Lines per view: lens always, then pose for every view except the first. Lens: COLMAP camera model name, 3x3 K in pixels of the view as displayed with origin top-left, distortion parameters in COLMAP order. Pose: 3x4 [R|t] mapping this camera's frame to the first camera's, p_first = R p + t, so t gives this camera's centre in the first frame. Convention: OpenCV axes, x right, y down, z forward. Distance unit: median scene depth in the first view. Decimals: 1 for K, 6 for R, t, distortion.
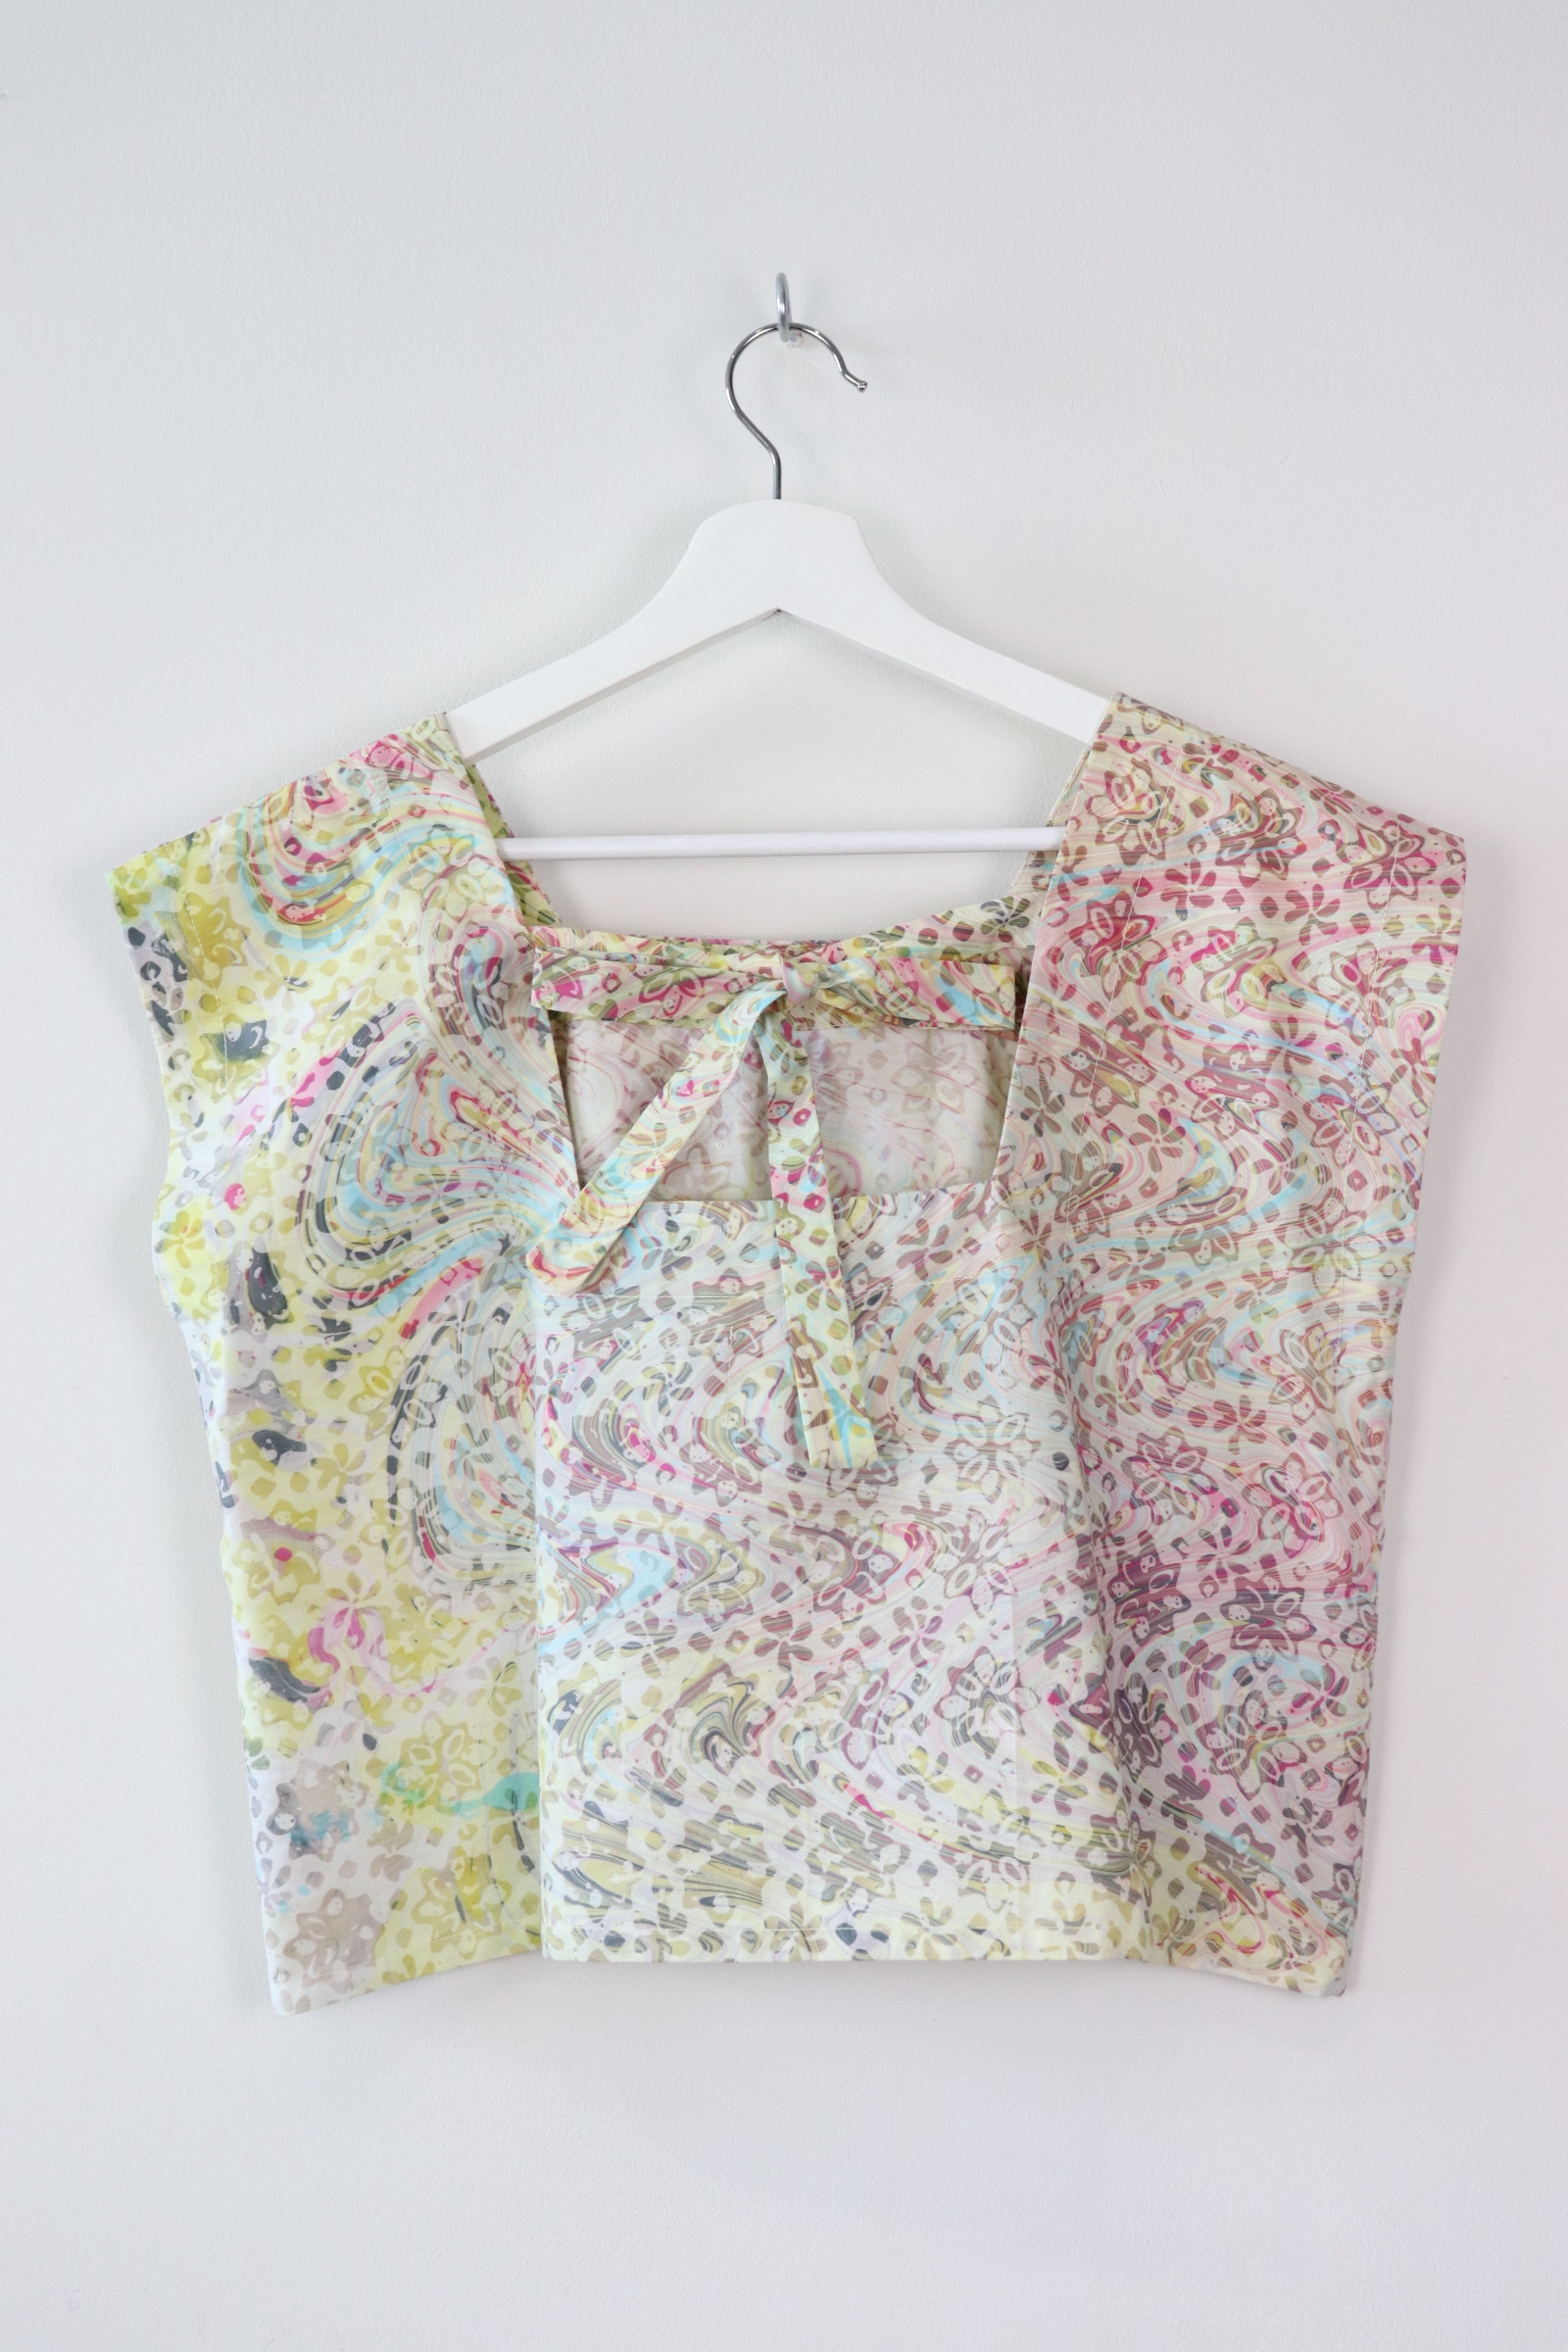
lens RADIAL K [[2872.7, 0, 784.0], [0, 2872.7, 1176.0], [0, 0, 1]] dist [-0.031844, 0.179325]
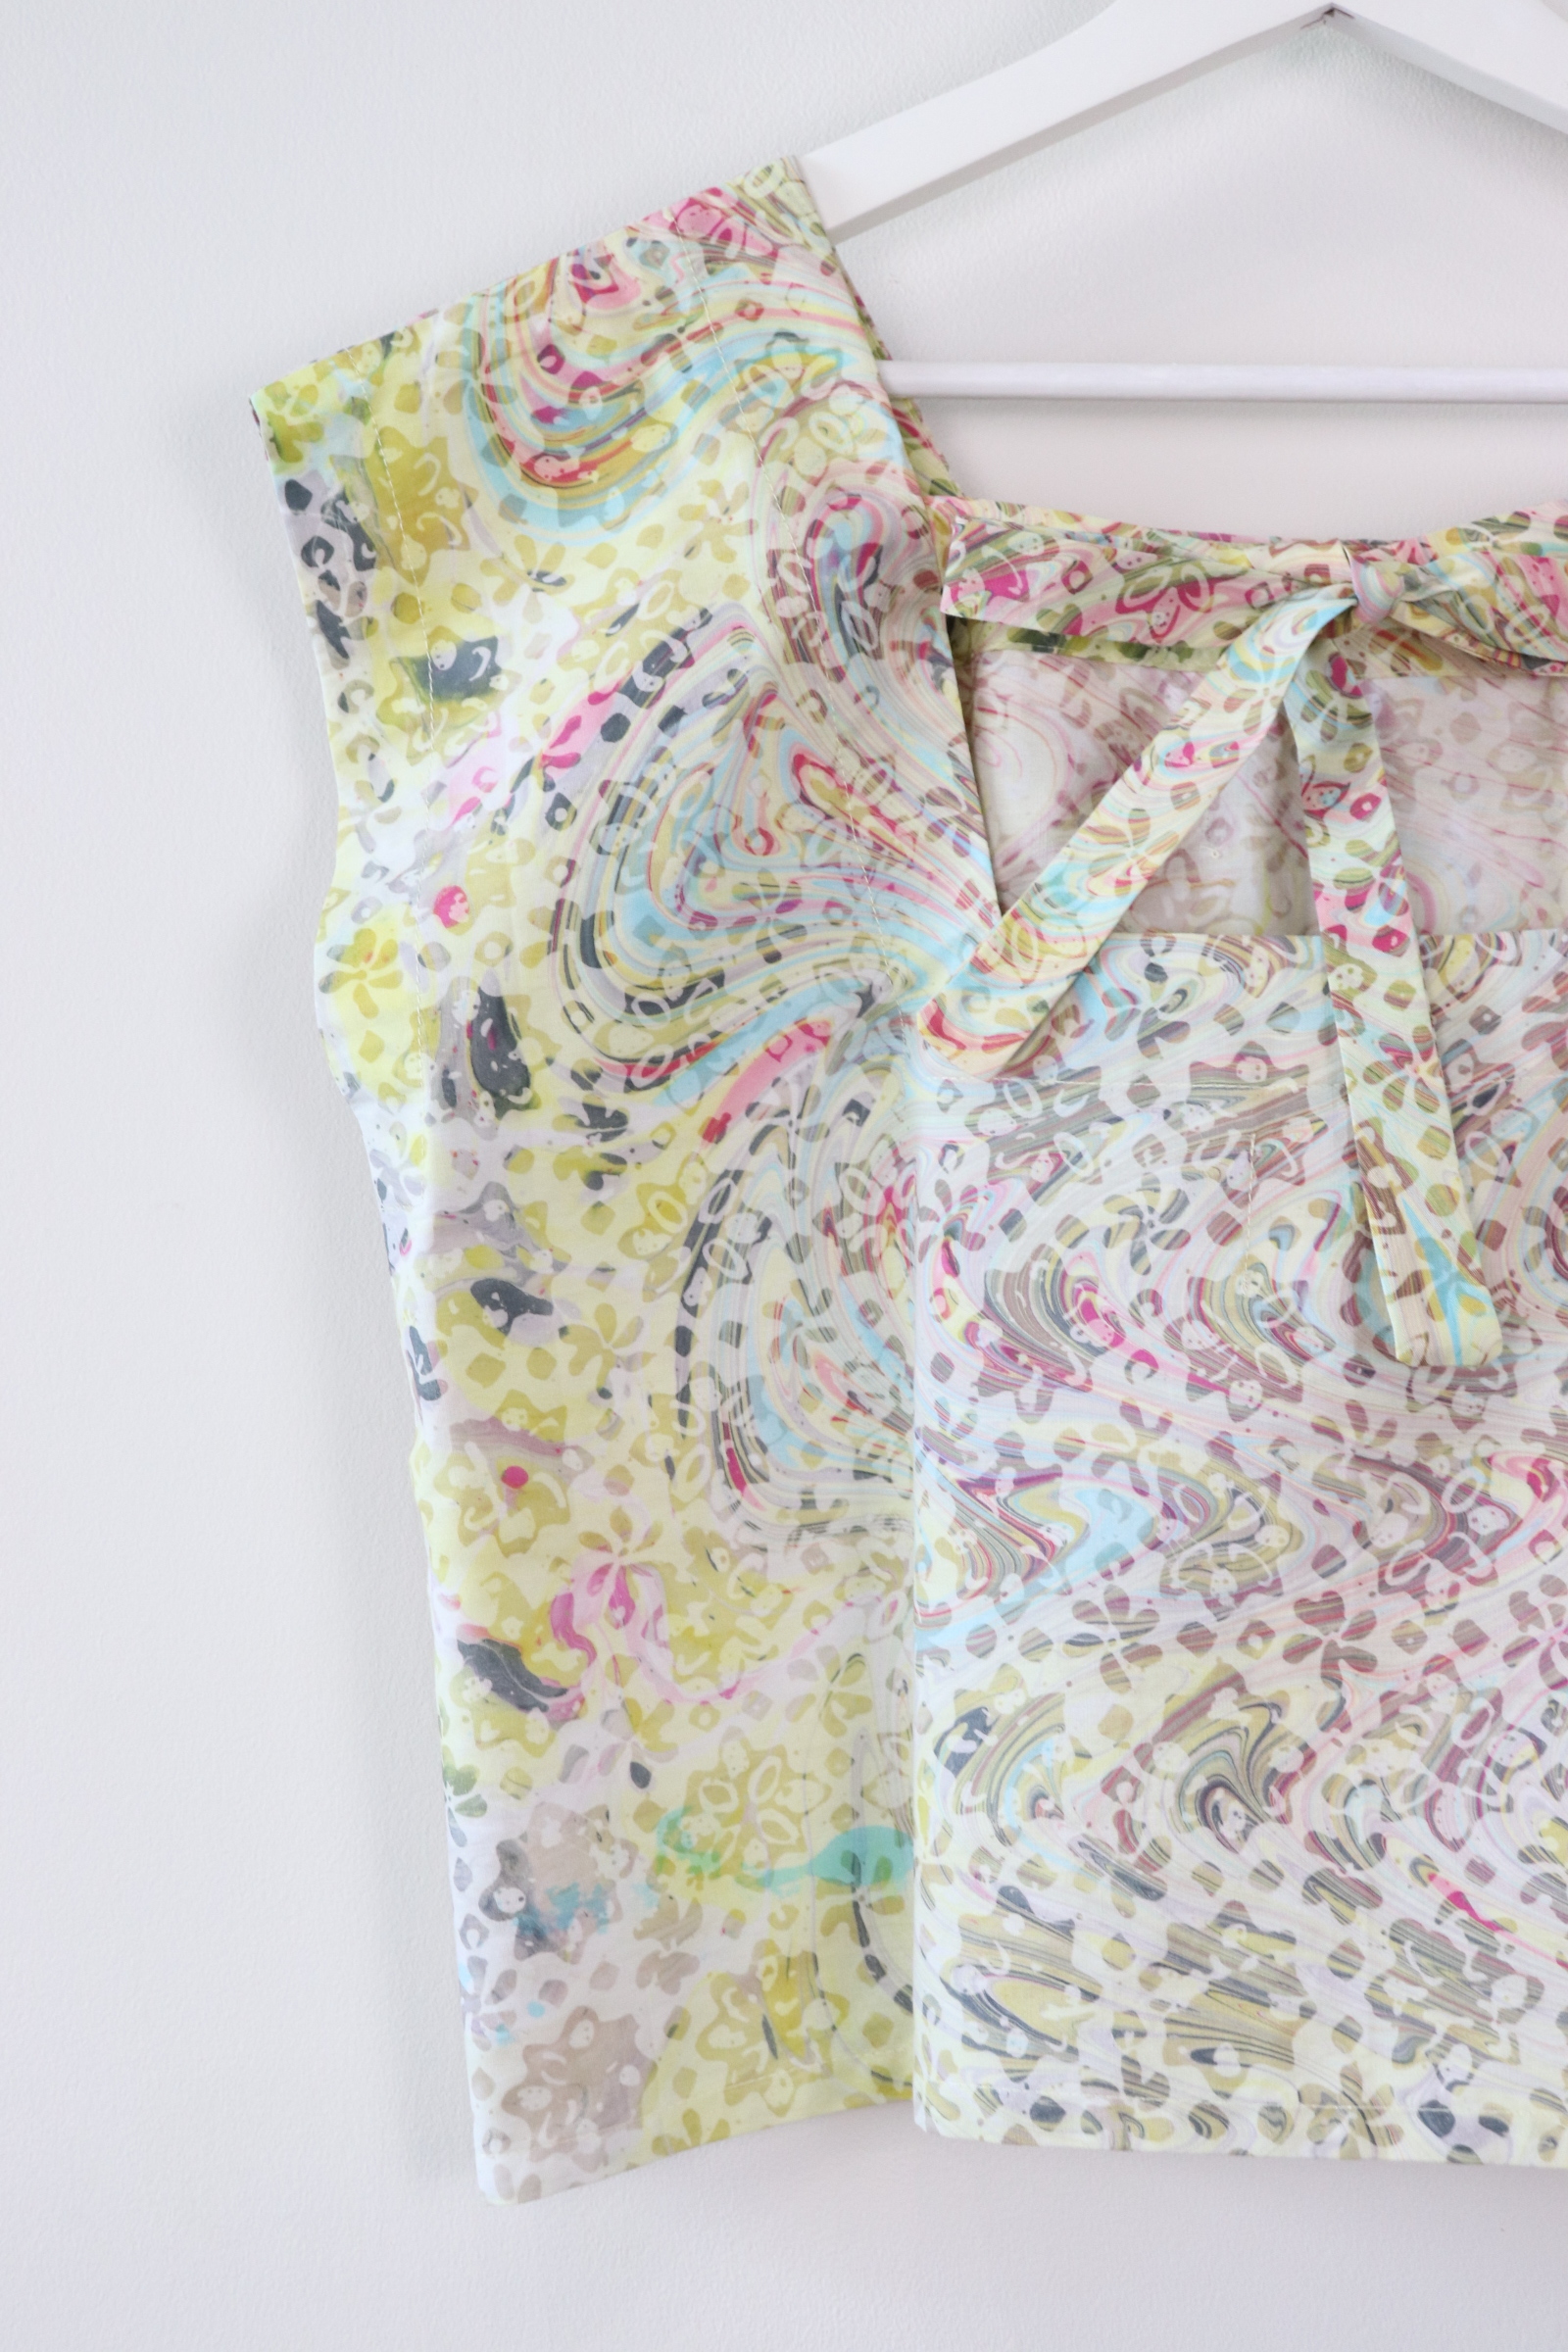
lens RADIAL K [[2872.7, 0, 784.0], [0, 2872.7, 1176.0], [0, 0, 1]] dist [-0.031844, 0.179325]
pose [[0.999268, 0.031713, 0.021392, -0.131649], [-0.032362, 0.999005, 0.030693, 0.045024], [-0.020397, -0.031363, 0.999300, 0.373732]]
